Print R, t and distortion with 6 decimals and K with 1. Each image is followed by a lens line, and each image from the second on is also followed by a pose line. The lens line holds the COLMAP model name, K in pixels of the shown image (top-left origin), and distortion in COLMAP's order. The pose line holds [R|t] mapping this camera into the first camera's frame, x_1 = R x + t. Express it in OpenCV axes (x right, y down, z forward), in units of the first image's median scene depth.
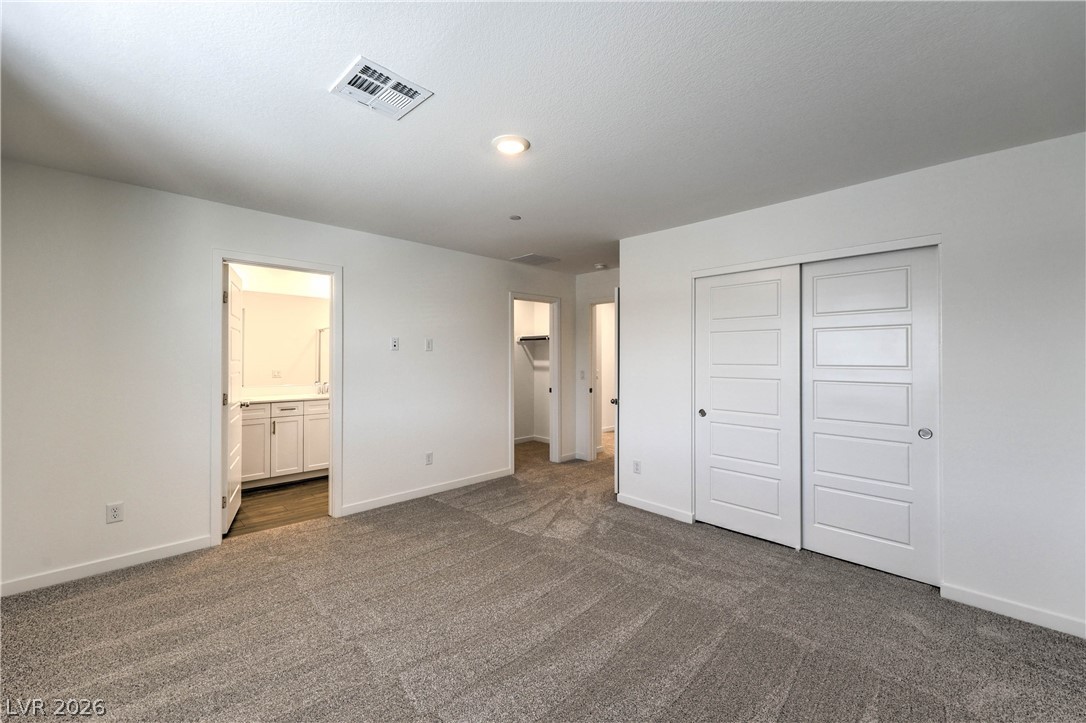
lens RADIAL K [[433.8, 0, 536.8], [0, 433.8, 359.6], [0, 0, 1]] dist [0.000402, 0.000142]
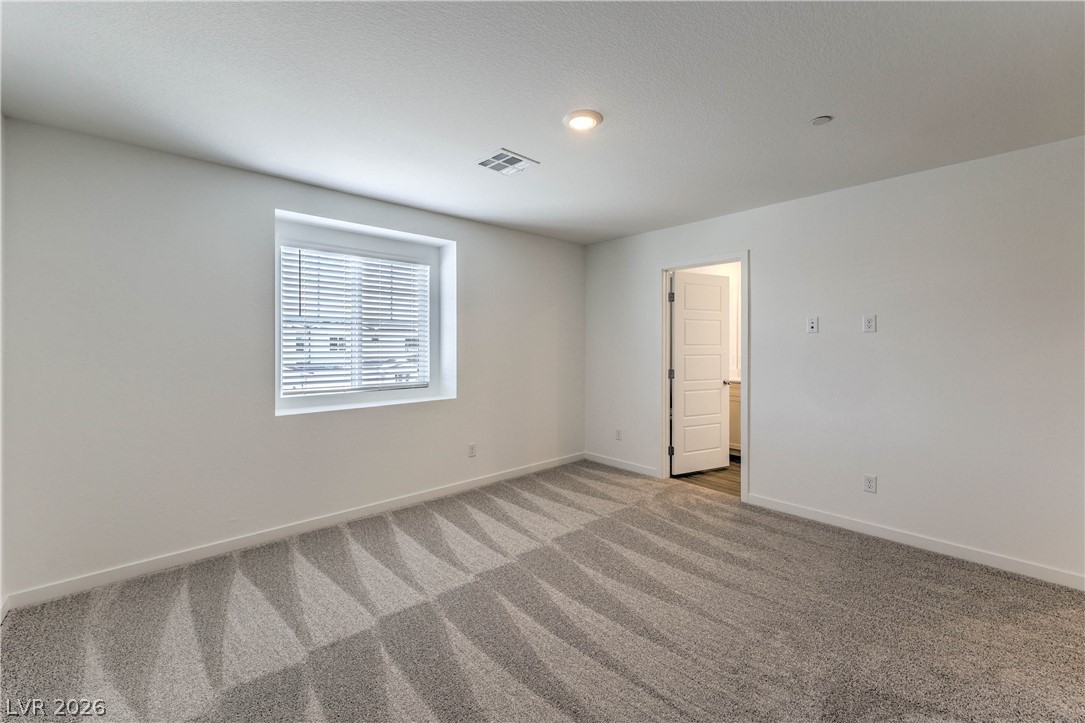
lens RADIAL K [[446.4, 0, 539.2], [0, 446.4, 347.4], [0, 0, 1]] dist [0.001094, -0.000072]
pose [[-0.033290, 0.007536, -0.999417, 0.561079], [-0.005282, 0.999956, 0.007716, 0.002123], [0.999432, 0.005536, -0.033249, 0.538671]]
